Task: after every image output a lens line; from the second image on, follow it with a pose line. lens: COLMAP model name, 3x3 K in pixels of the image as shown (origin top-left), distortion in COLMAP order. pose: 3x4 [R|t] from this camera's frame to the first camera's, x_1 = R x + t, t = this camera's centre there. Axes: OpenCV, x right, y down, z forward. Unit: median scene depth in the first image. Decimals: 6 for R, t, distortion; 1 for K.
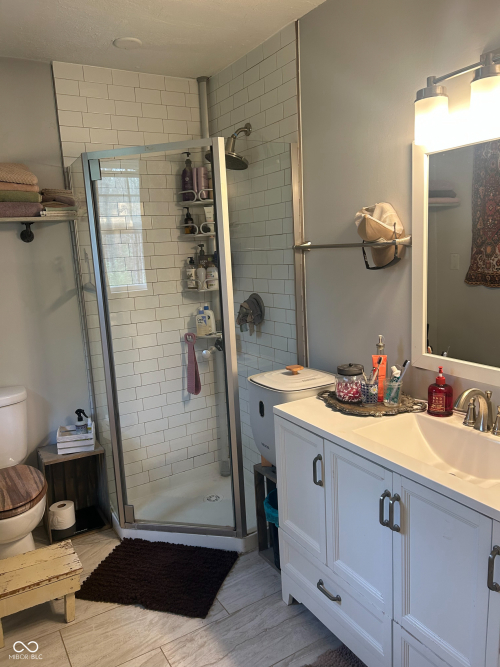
lens RADIAL K [[504.2, 0, 250.2], [0, 504.2, 330.3], [0, 0, 1]] dist [0.042090, -0.054747]
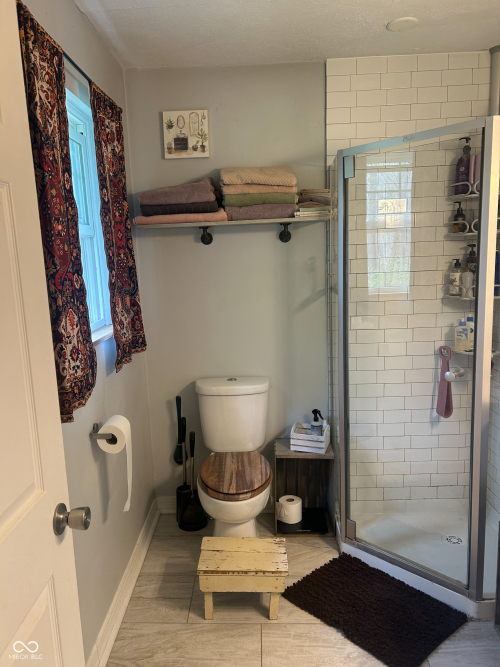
lens RADIAL K [[504.2, 0, 246.2], [0, 504.2, 331.9], [0, 0, 1]] dist [0.042090, -0.054747]
pose [[0.838934, 0.103644, -0.534272, 0.065030], [-0.097506, 0.994439, 0.039805, -0.023509], [0.535426, 0.018701, 0.844375, 0.086316]]
